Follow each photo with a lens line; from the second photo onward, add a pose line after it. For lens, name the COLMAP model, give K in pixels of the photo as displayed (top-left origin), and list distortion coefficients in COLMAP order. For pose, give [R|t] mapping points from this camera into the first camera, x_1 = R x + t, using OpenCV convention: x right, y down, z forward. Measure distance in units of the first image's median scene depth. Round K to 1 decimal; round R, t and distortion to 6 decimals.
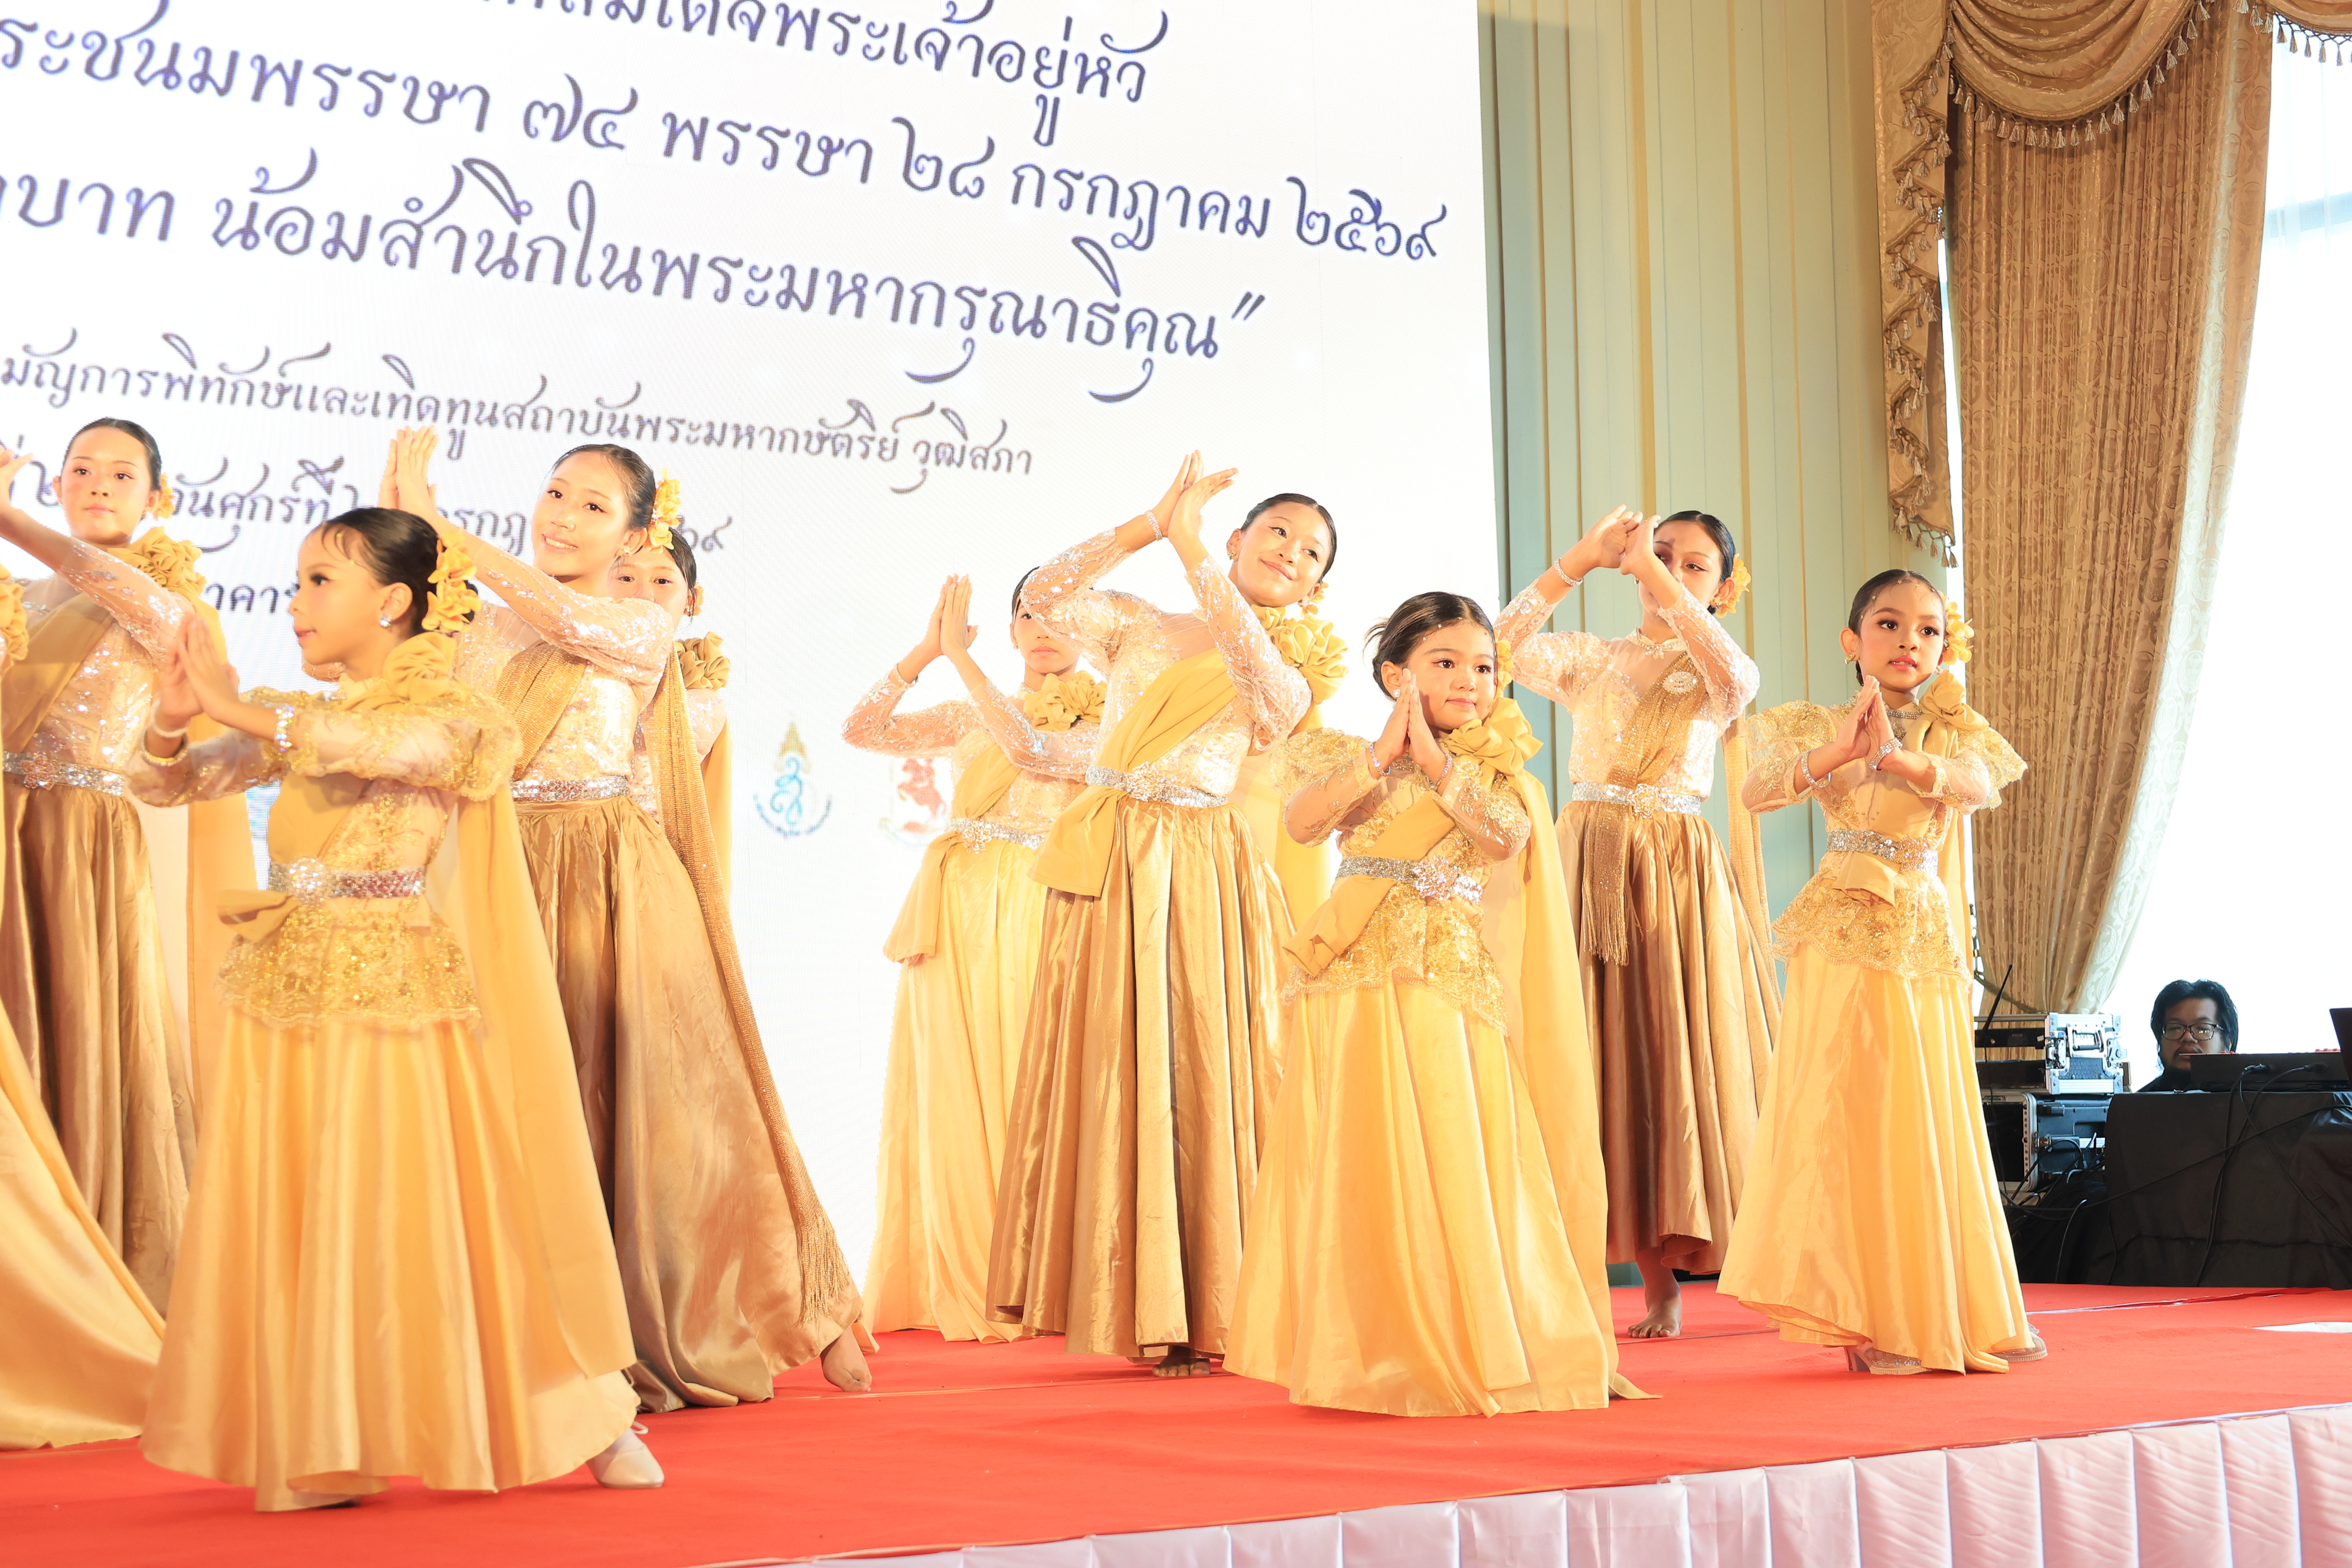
lens RADIAL K [[4299.2, 0, 1164.5], [0, 4299.2, 776.5], [0, 0, 1]] dist [-0.014193, 0.000000]
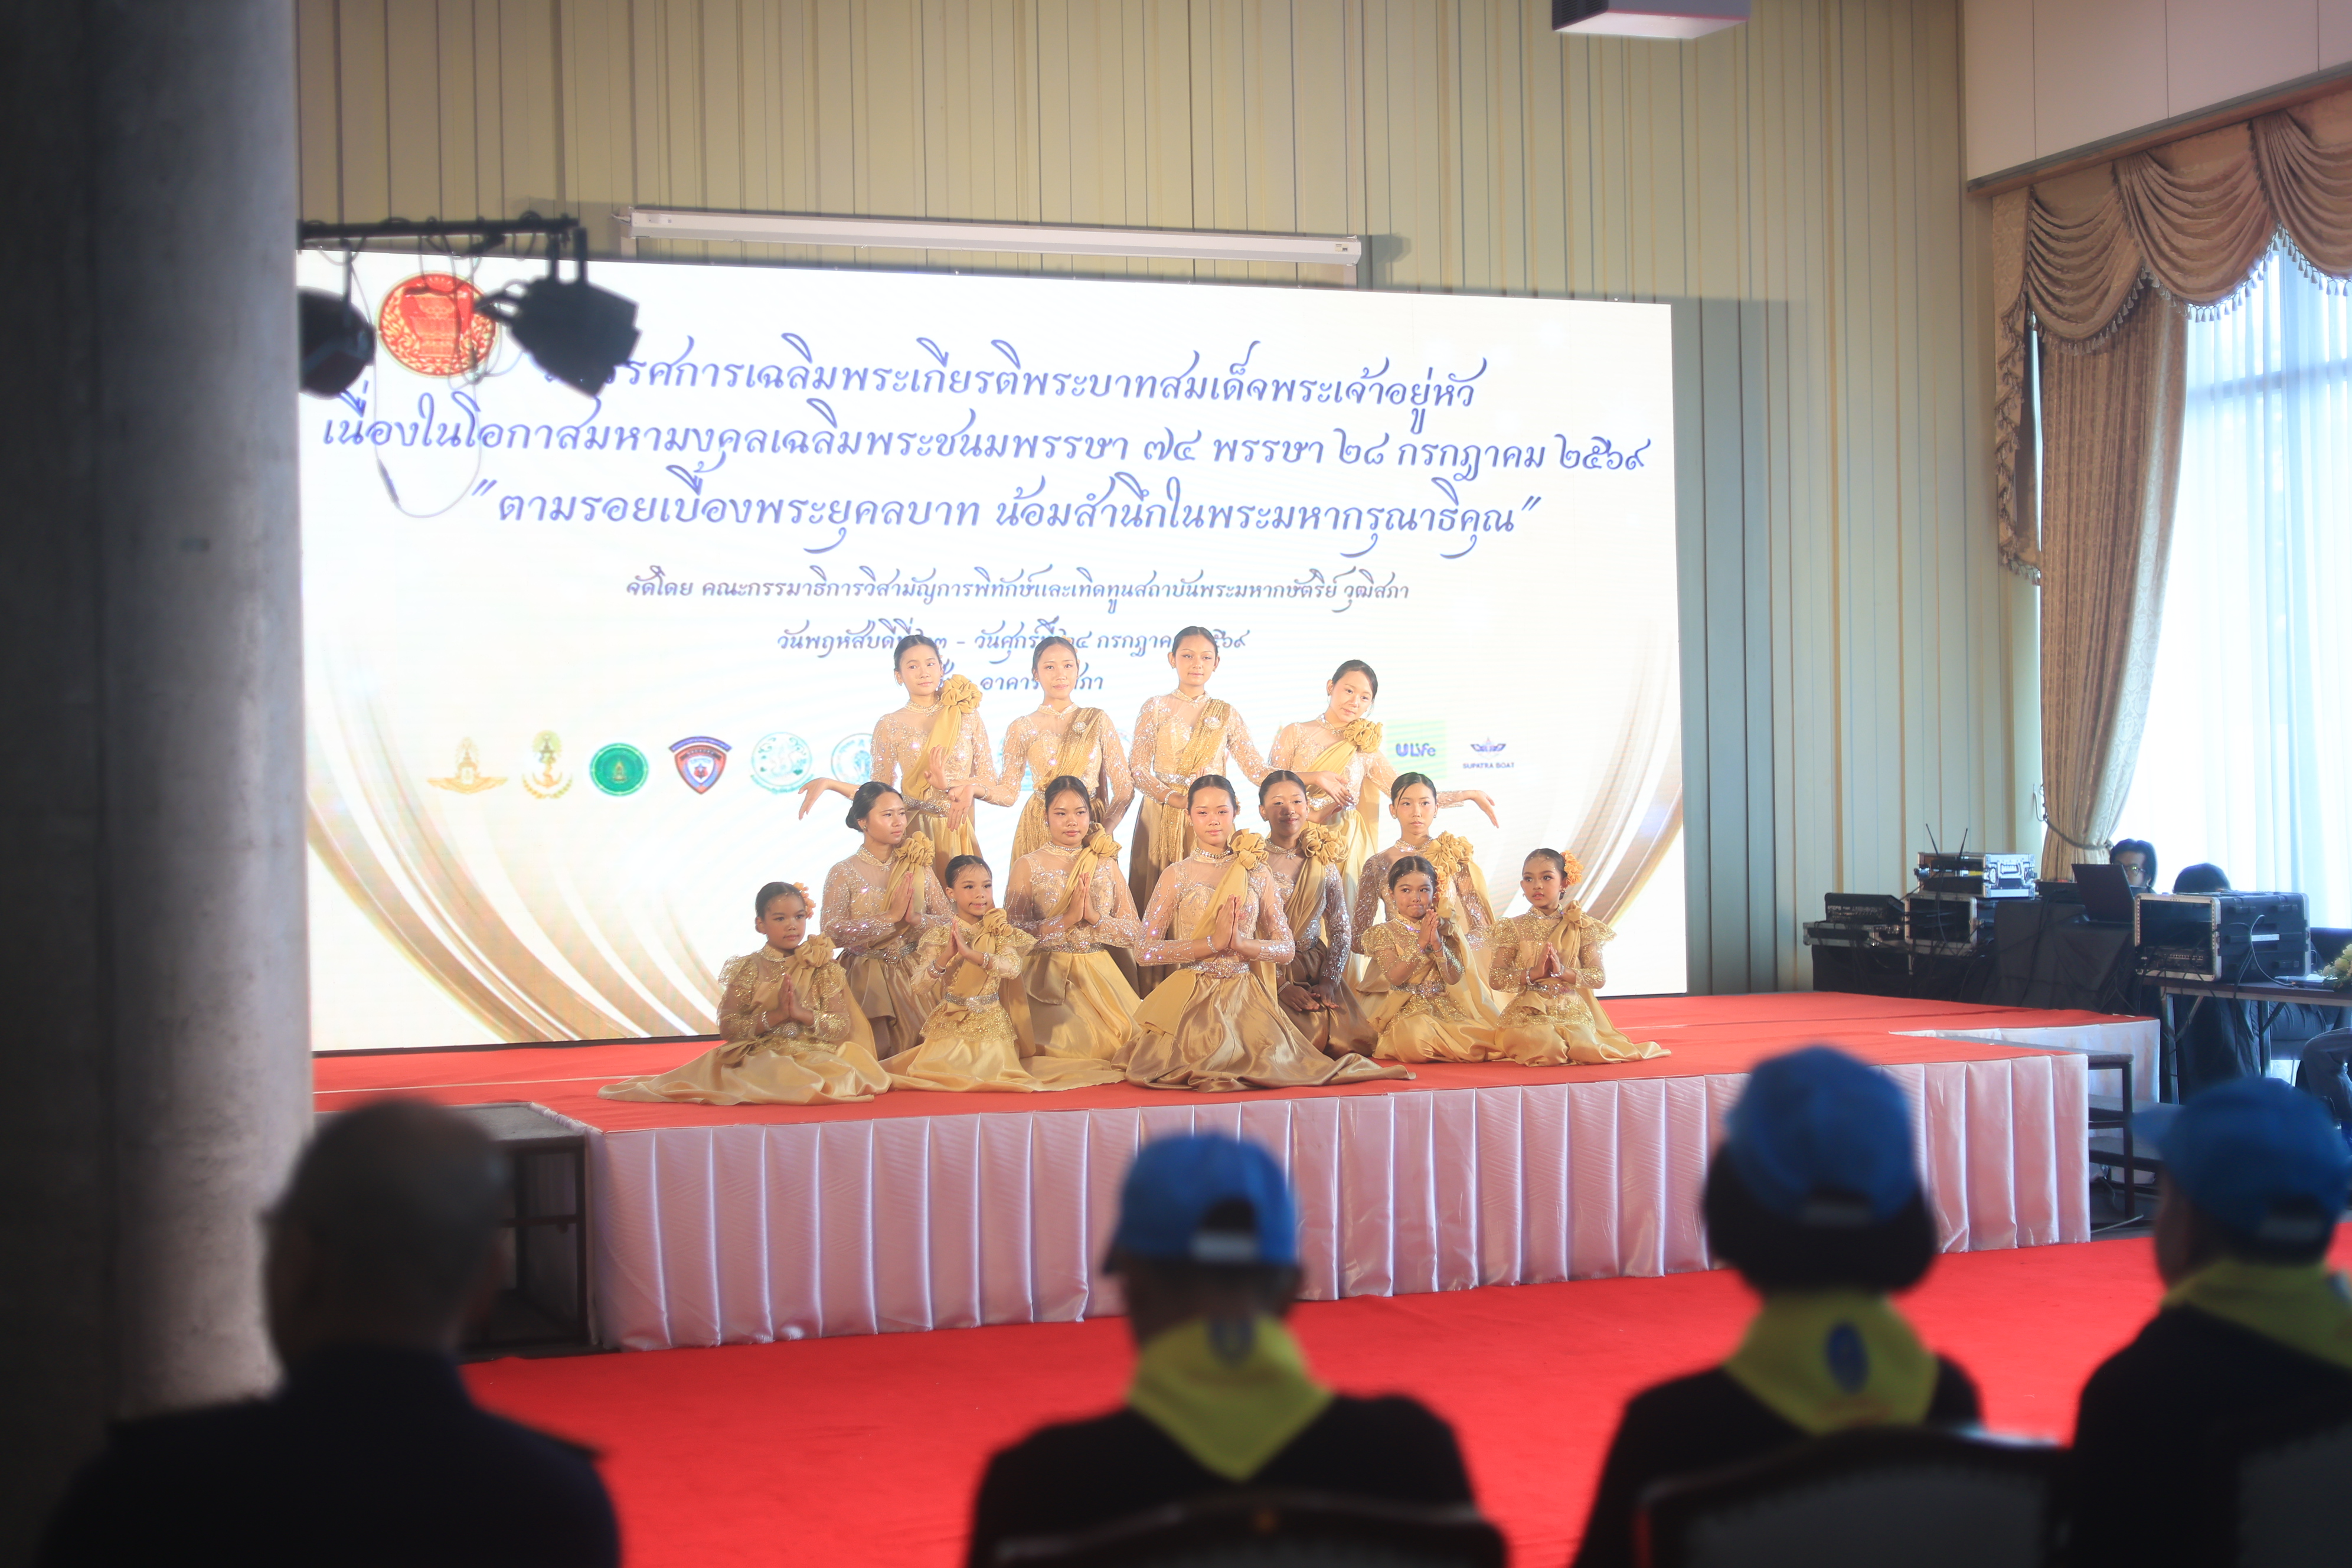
lens RADIAL K [[3492.0, 0, 1165.0], [0, 3492.0, 779.8], [0, 0, 1]] dist [-0.043135, 0.000000]
pose [[0.954655, 0.006070, -0.297653, 0.356374], [0.018299, 0.996706, 0.079013, -0.118045], [0.297152, -0.080877, 0.951399, -0.629012]]
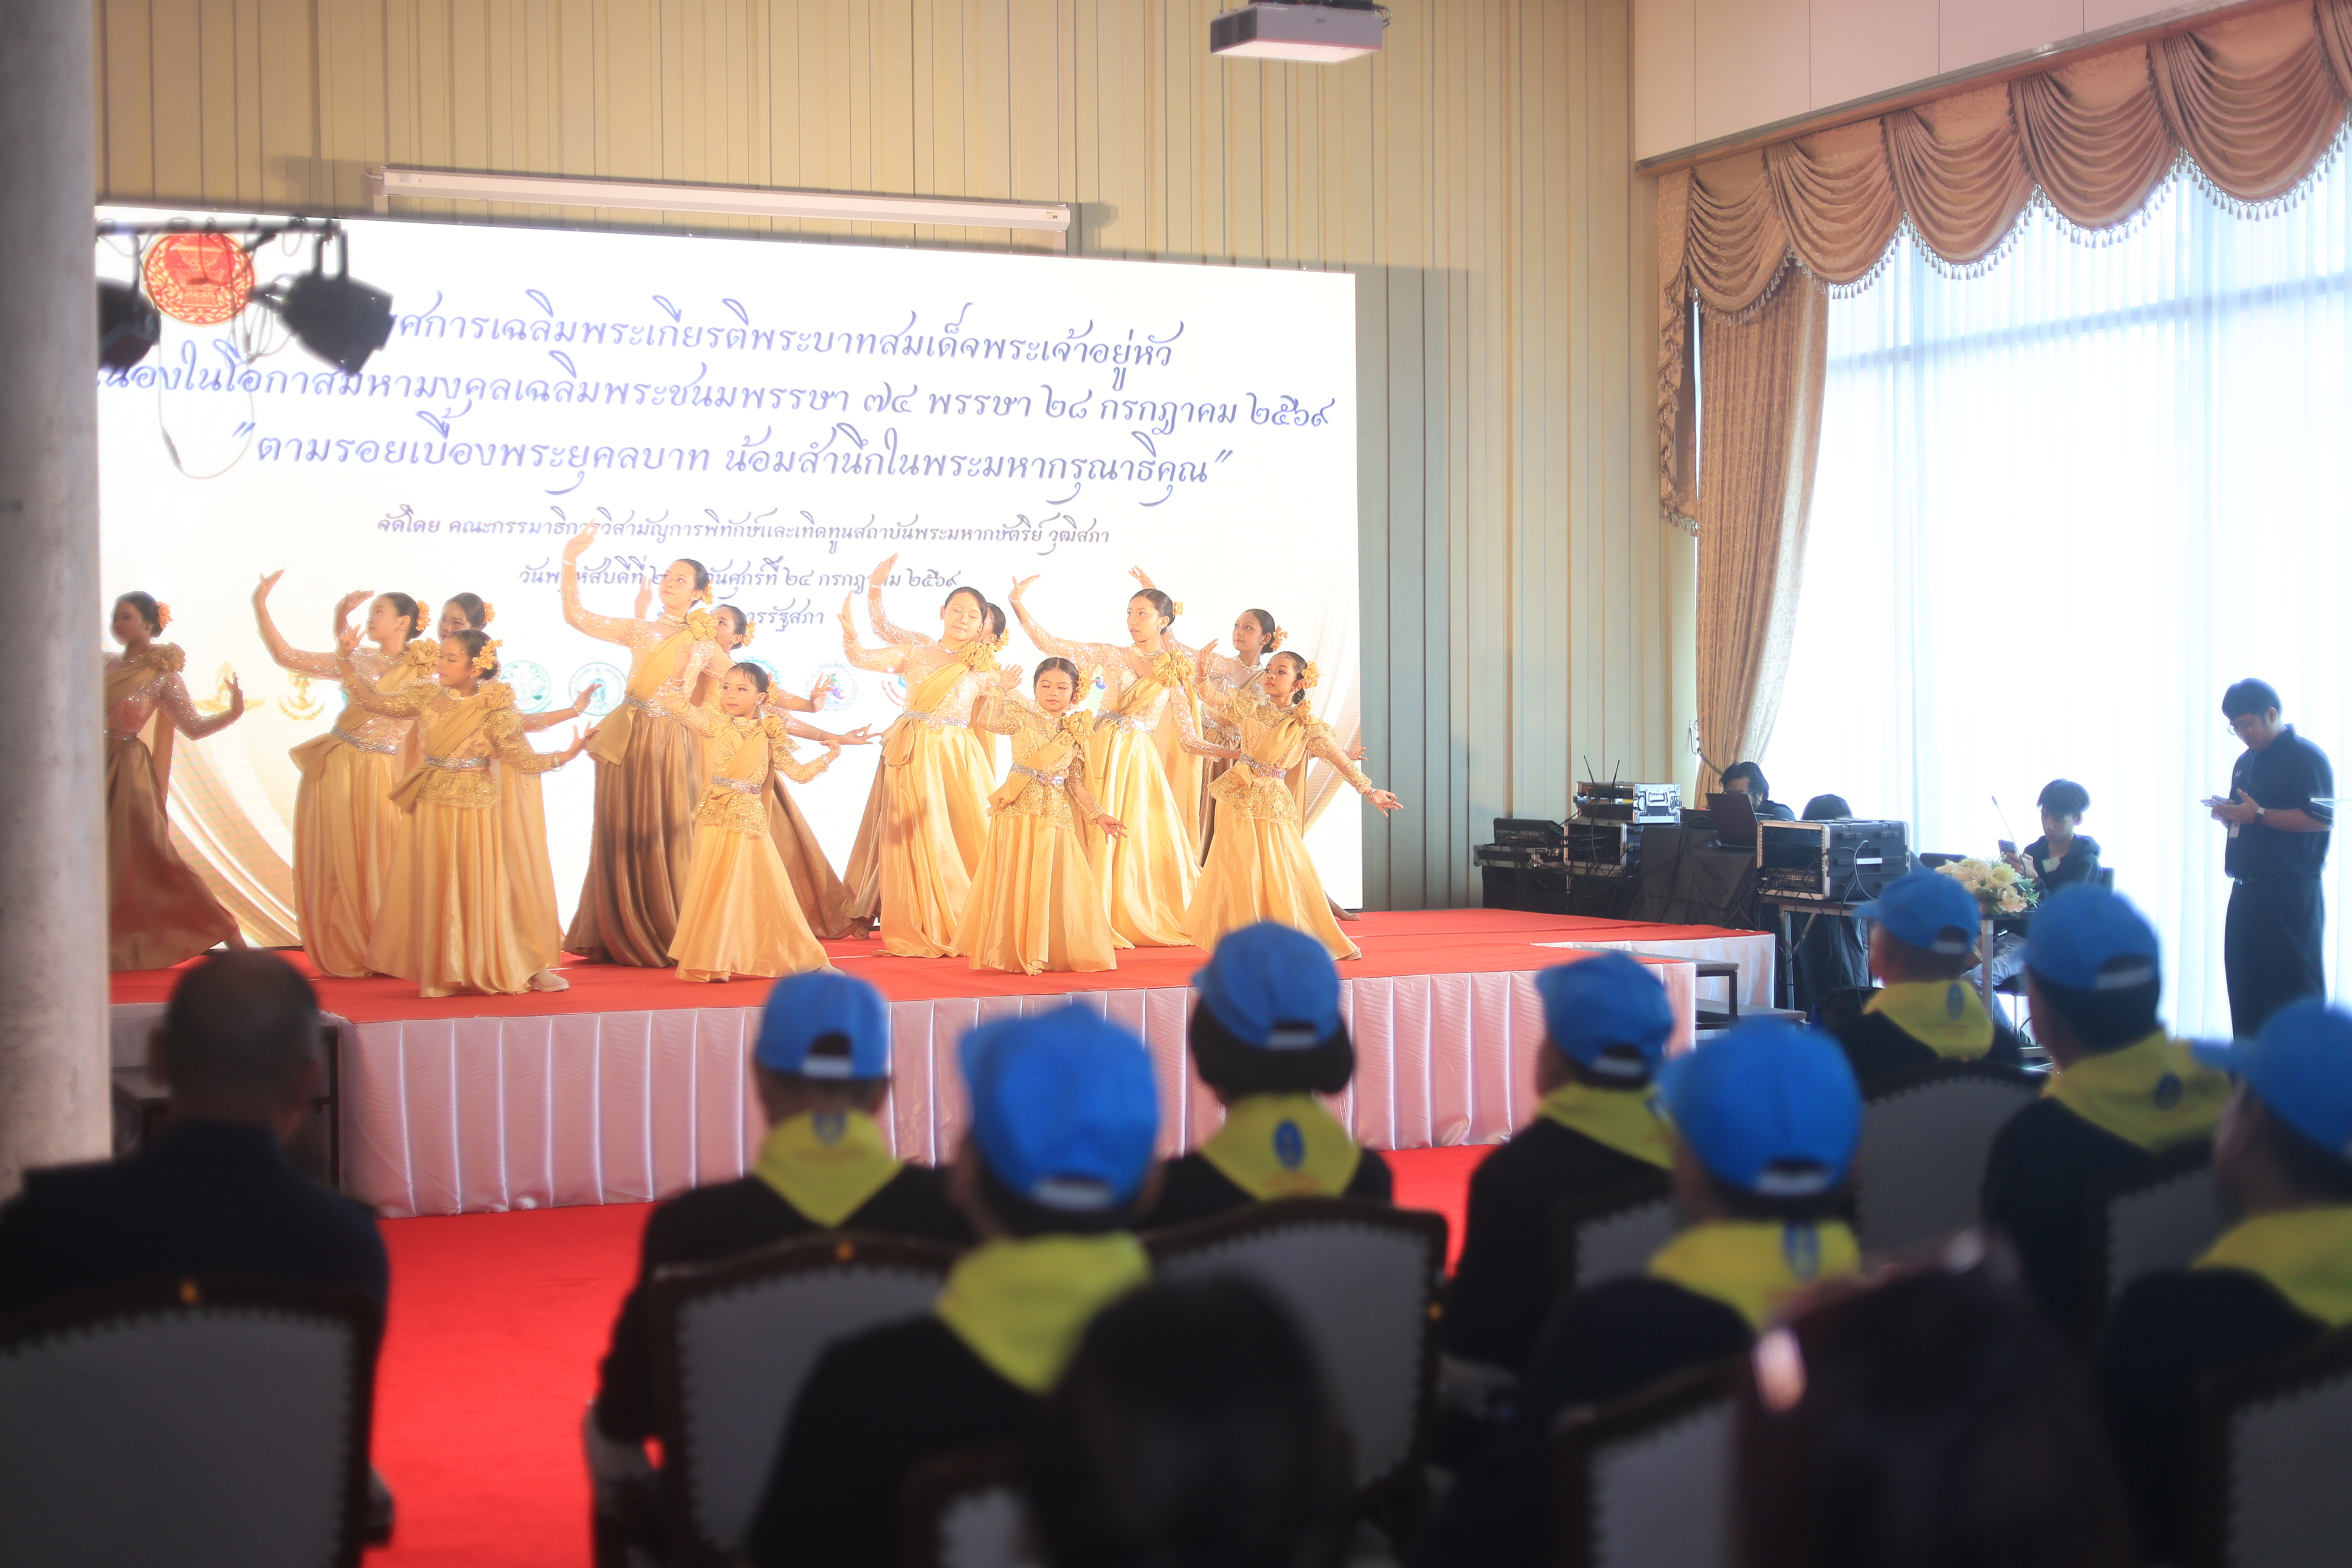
lens RADIAL K [[3492.0, 0, 1184.1], [0, 3492.0, 796.4], [0, 0, 1]] dist [-0.043135, 0.000000]
pose [[0.974271, 0.021746, -0.224328, 0.416629], [0.002193, 0.994372, 0.105919, -0.131387], [0.225369, -0.103686, 0.968741, -0.755249]]
